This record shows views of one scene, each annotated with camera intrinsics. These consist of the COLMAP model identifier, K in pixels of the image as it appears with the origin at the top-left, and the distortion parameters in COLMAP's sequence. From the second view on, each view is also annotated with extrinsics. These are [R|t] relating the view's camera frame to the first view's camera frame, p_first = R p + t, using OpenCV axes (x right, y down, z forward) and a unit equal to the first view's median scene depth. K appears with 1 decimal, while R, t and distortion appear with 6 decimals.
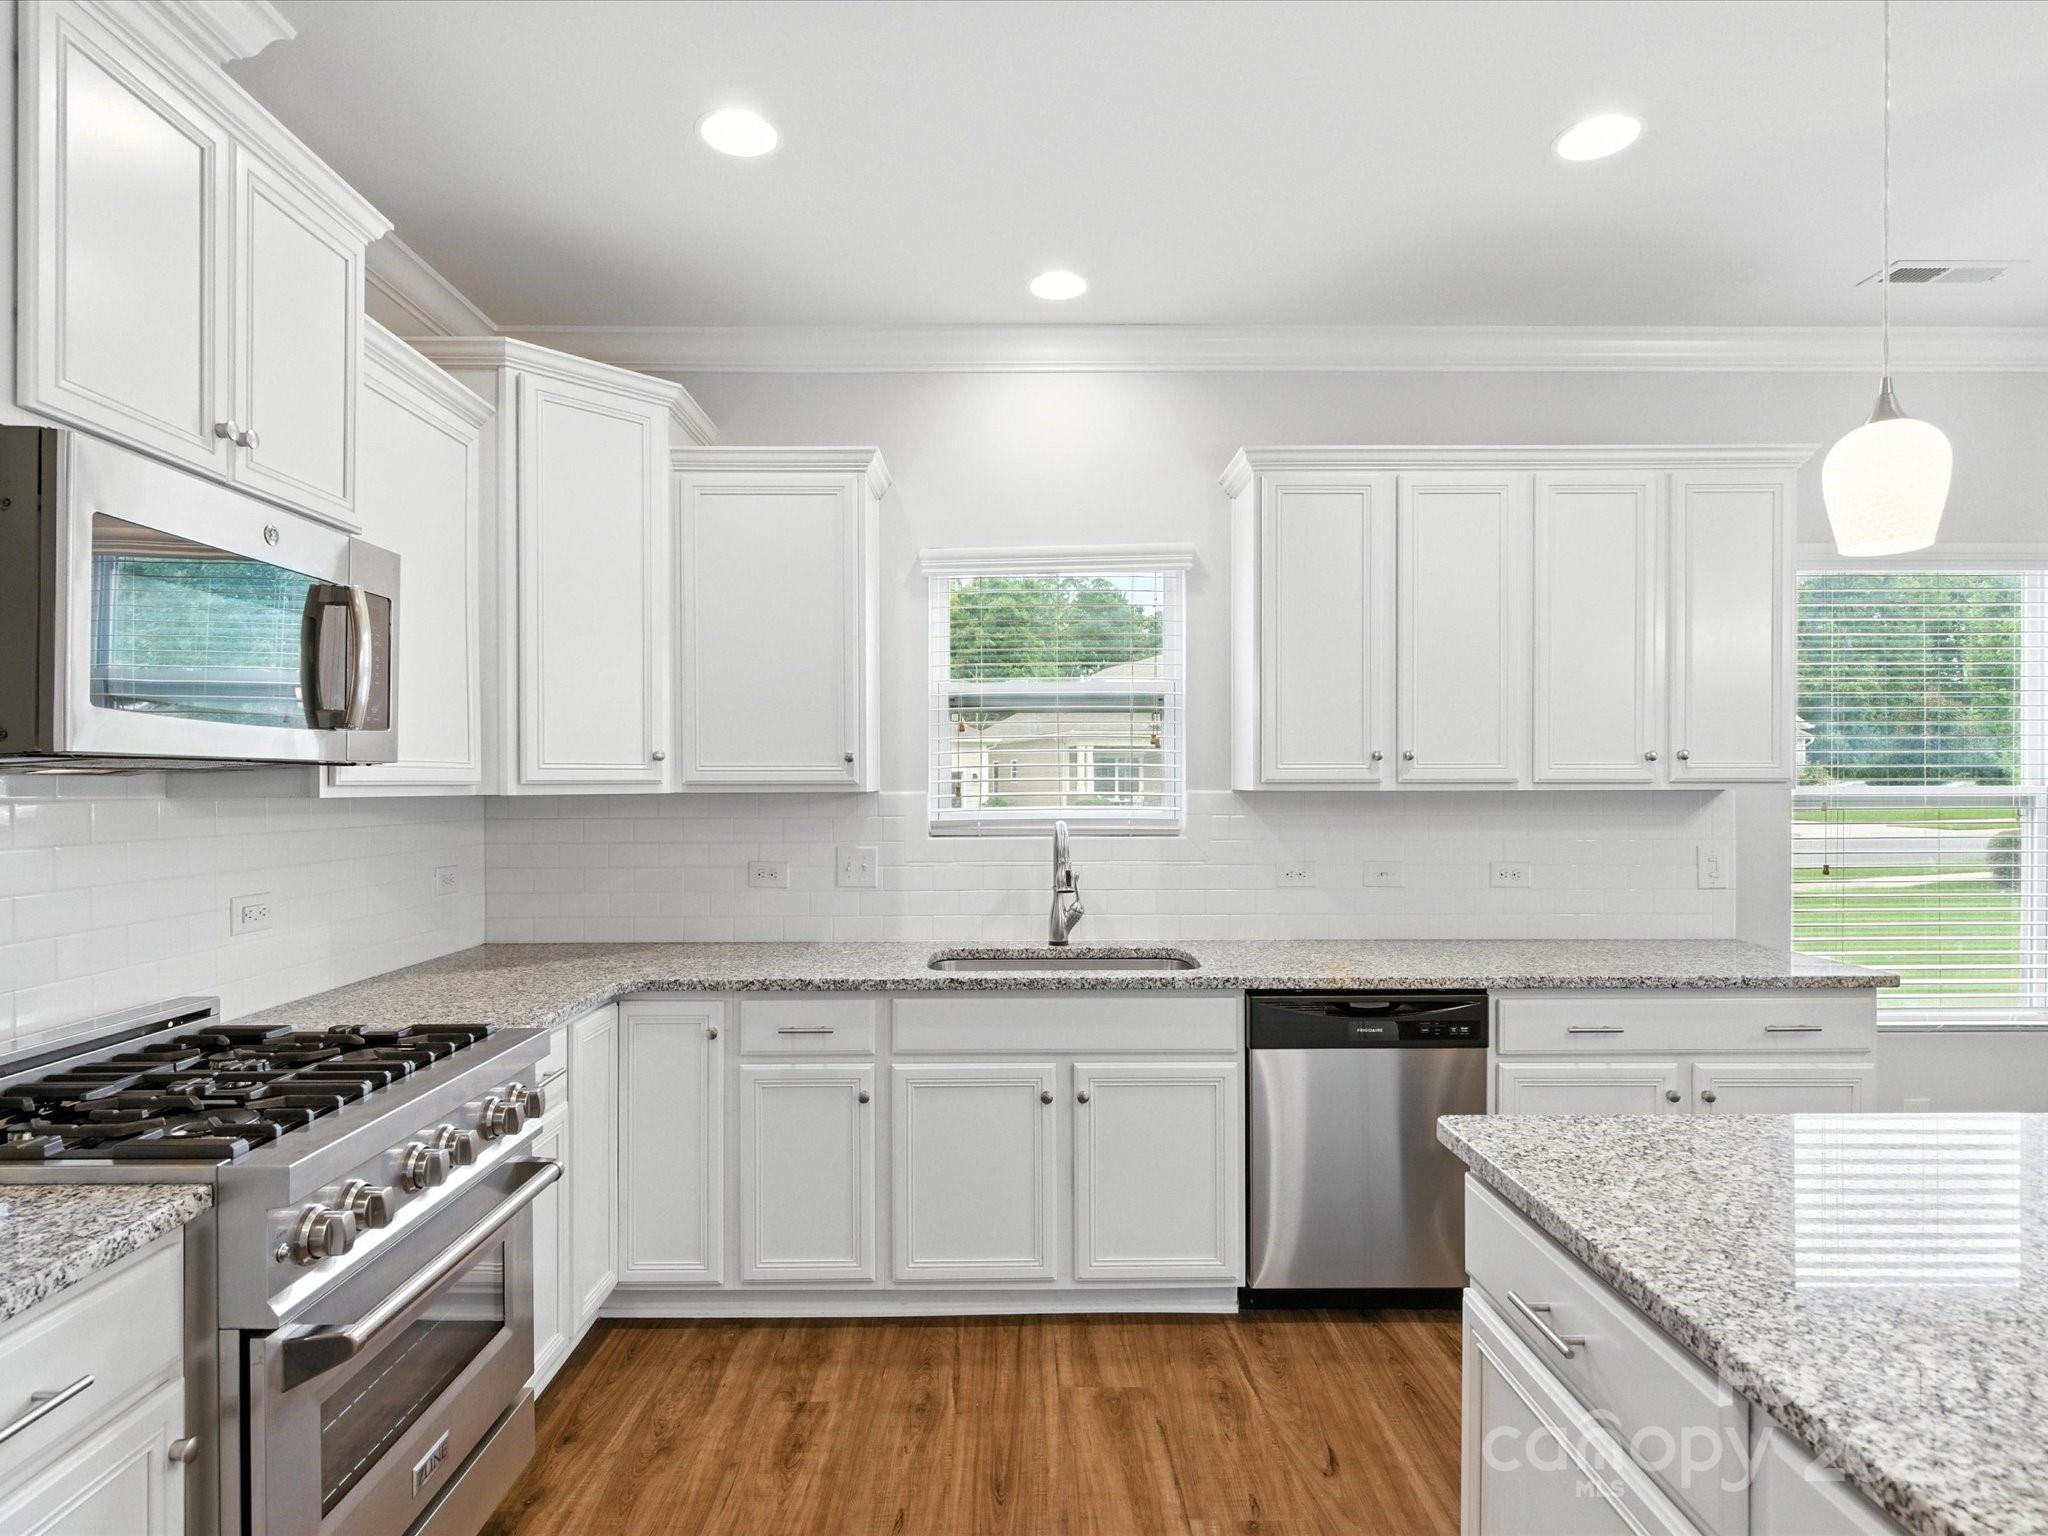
lens RADIAL K [[1115.4, 0, 1028.4], [0, 1115.4, 780.7], [0, 0, 1]] dist [0.010899, -0.001409]
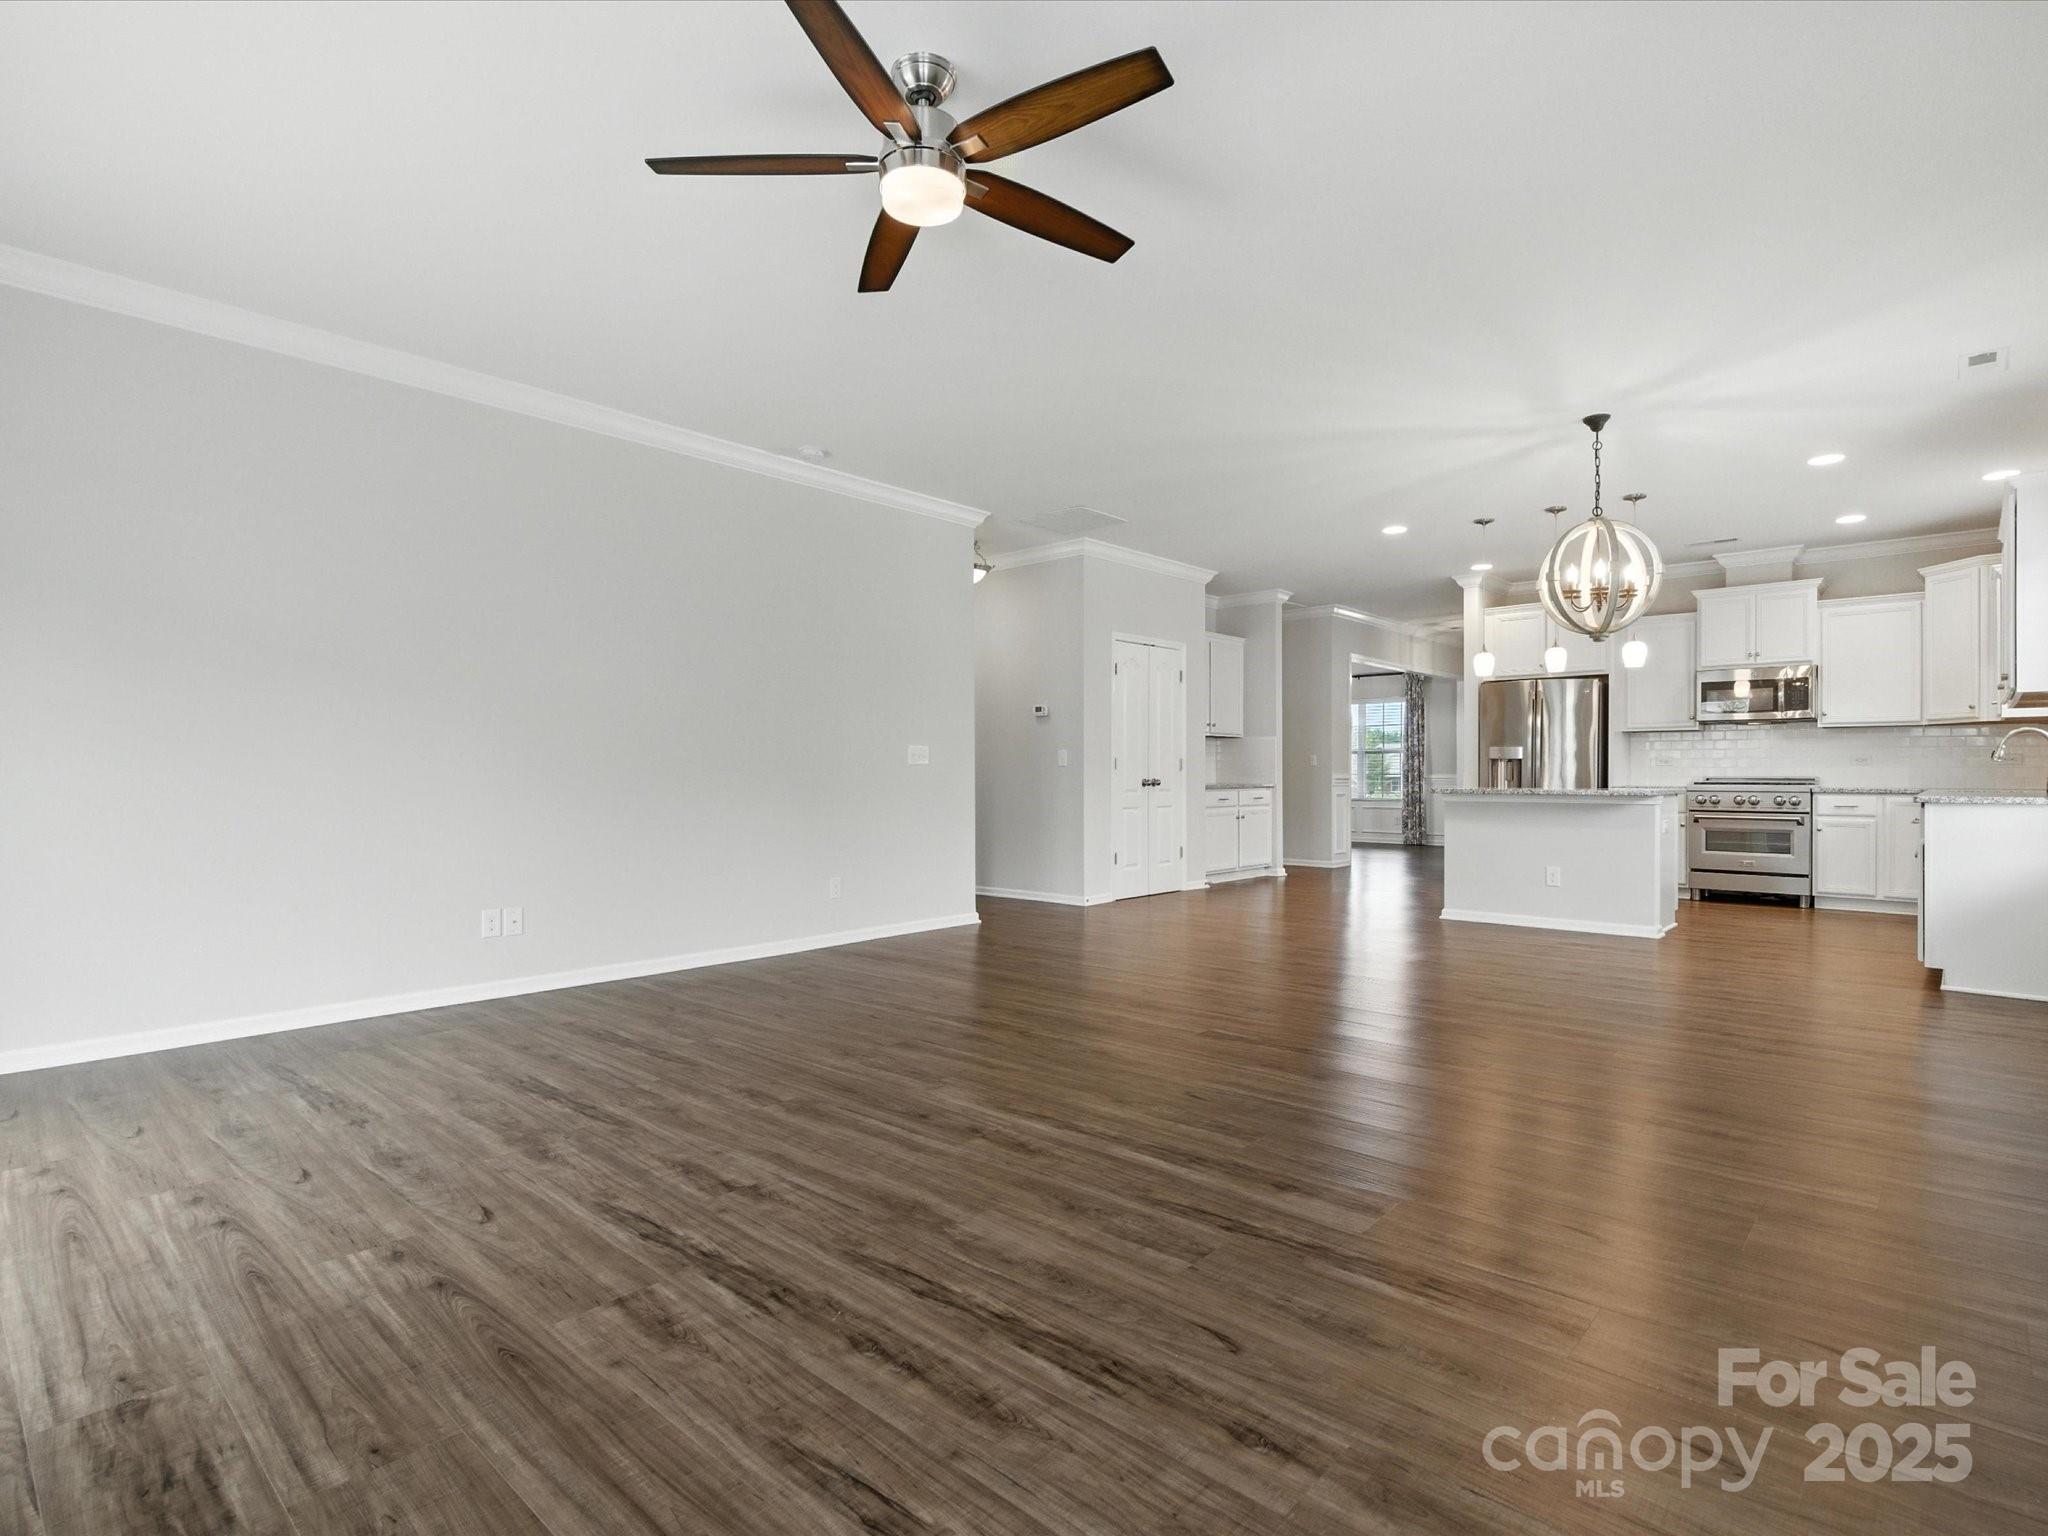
lens RADIAL K [[1032.0, 0, 1010.3], [0, 1032.0, 773.0], [0, 0, 1]] dist [0.006355, -0.003214]
pose [[-0.685249, -0.000442, -0.728308, 3.029983], [-0.000031, 1.000000, -0.000578, 0.136755], [0.728309, -0.000373, -0.685249, 1.083394]]
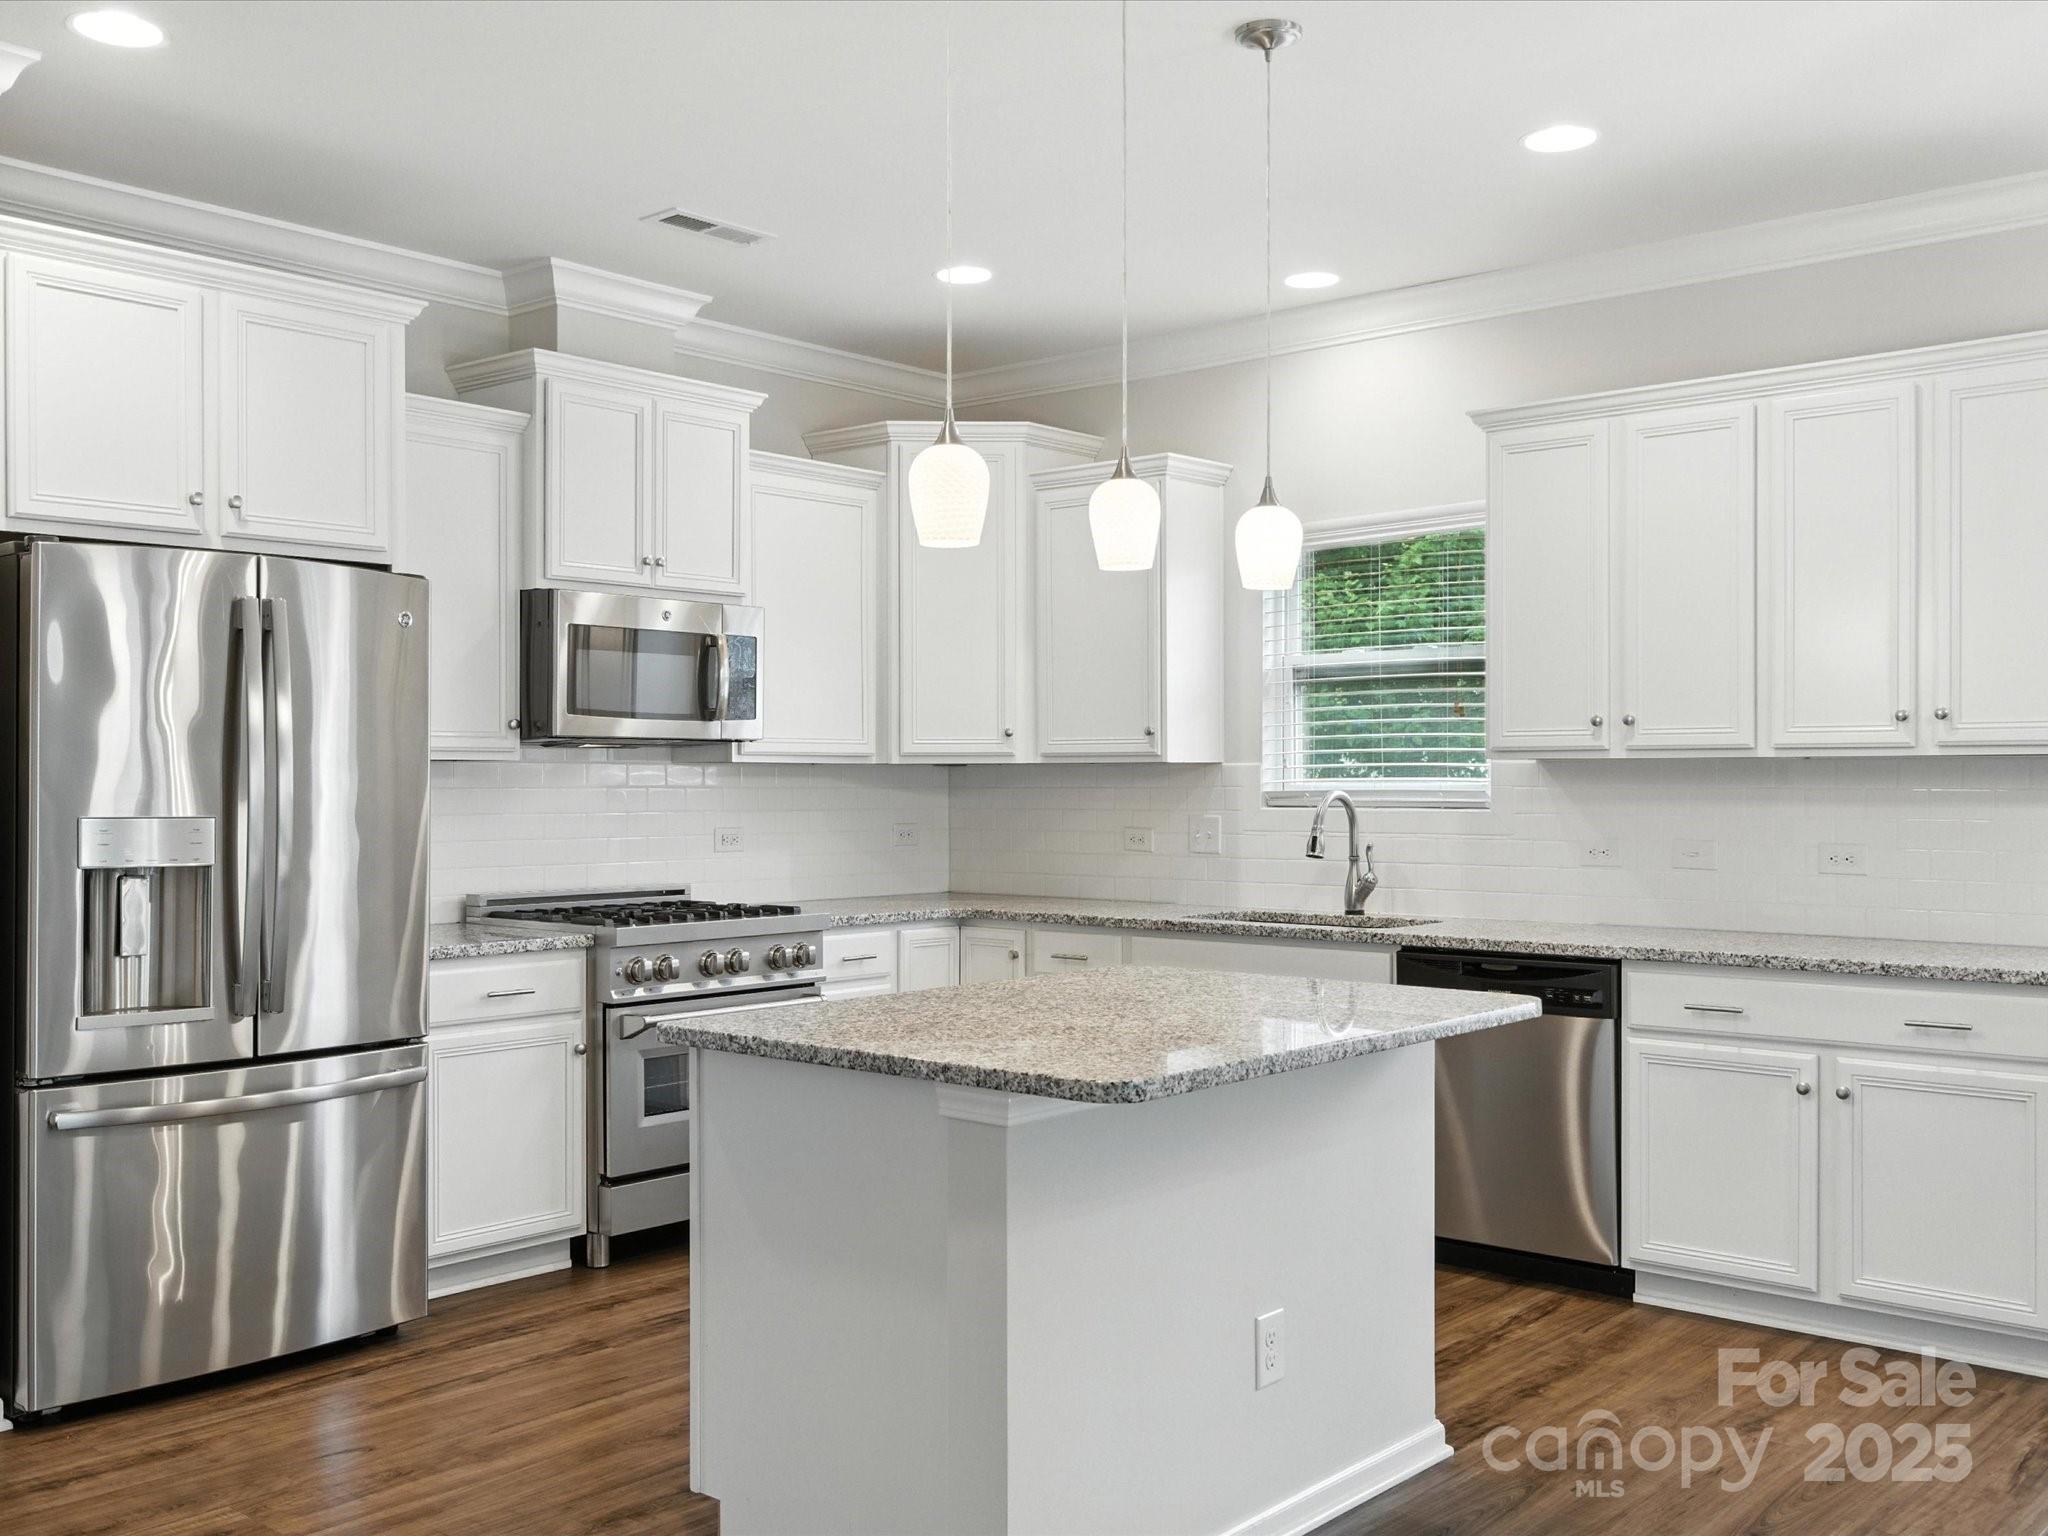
lens RADIAL K [[1938.6, 0, 1032.6], [0, 1938.6, 759.2], [0, 0, 1]] dist [0.031542, 0.000000]
pose [[0.757355, -0.004765, -0.652986, 1.130911], [0.000708, 0.999979, -0.006476, 0.021993], [0.653003, 0.004442, 0.757343, -0.614991]]
